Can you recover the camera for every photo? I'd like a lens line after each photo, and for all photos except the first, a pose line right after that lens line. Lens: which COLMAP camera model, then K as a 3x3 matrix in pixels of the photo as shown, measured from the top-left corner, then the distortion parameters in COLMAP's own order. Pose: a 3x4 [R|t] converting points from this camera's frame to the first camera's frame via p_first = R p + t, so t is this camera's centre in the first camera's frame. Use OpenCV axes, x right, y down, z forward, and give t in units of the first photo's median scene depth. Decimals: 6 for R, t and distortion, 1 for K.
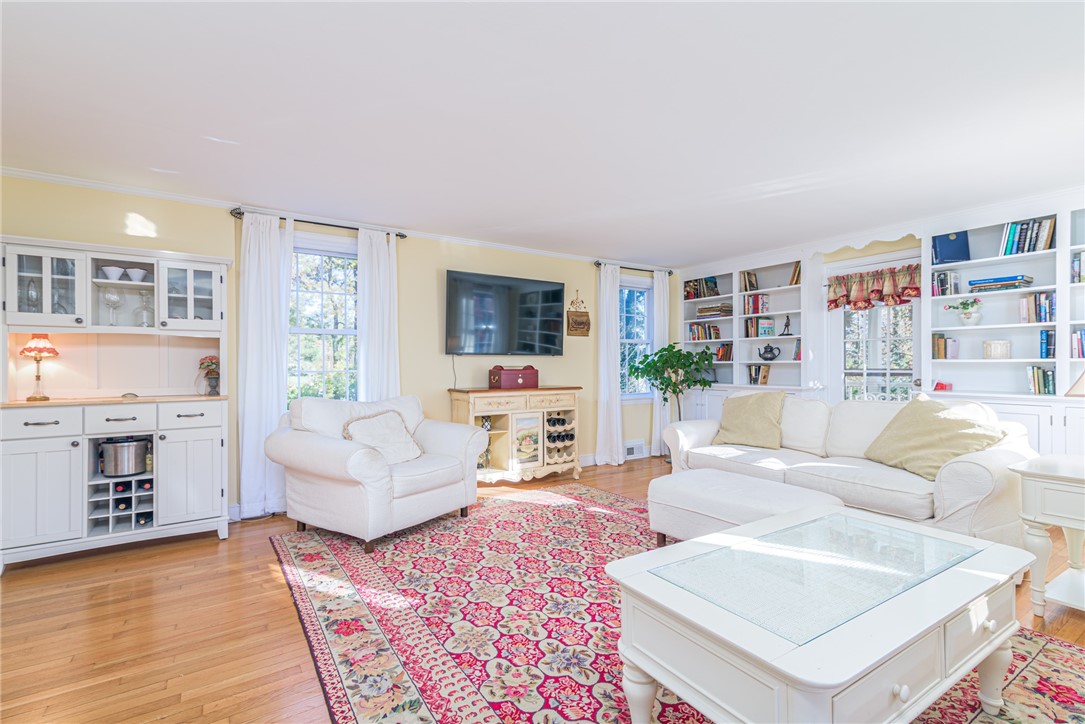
lens RADIAL K [[492.6, 0, 543.7], [0, 492.6, 370.5], [0, 0, 1]] dist [0.022800, -0.003559]
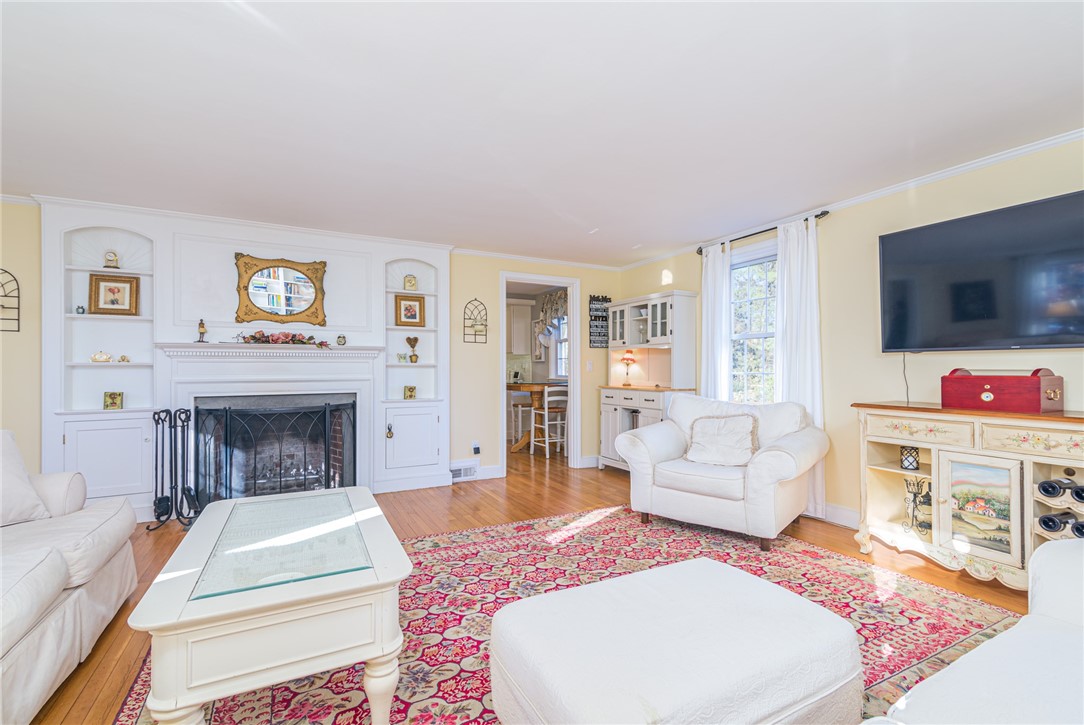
lens RADIAL K [[492.1, 0, 546.3], [0, 492.1, 368.5], [0, 0, 1]] dist [0.022800, -0.003559]
pose [[-0.101190, 0.005219, -0.994853, 0.756860], [-0.009240, 0.999938, 0.006185, -0.012274], [0.994824, 0.009818, -0.101136, 0.771305]]
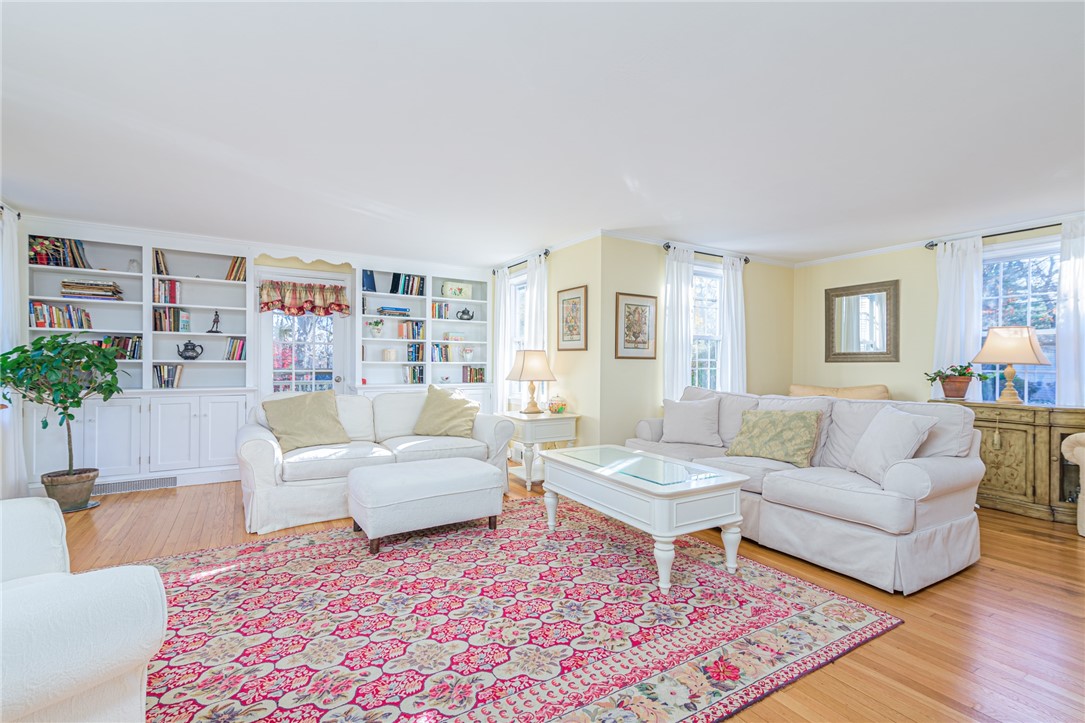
lens RADIAL K [[492.6, 0, 543.7], [0, 492.6, 363.6], [0, 0, 1]] dist [0.022800, -0.003559]
pose [[0.043033, 0.007671, 0.999044, -0.633392], [0.009031, 0.999927, -0.008067, -0.001131], [-0.999033, 0.009369, 0.042961, 0.558226]]
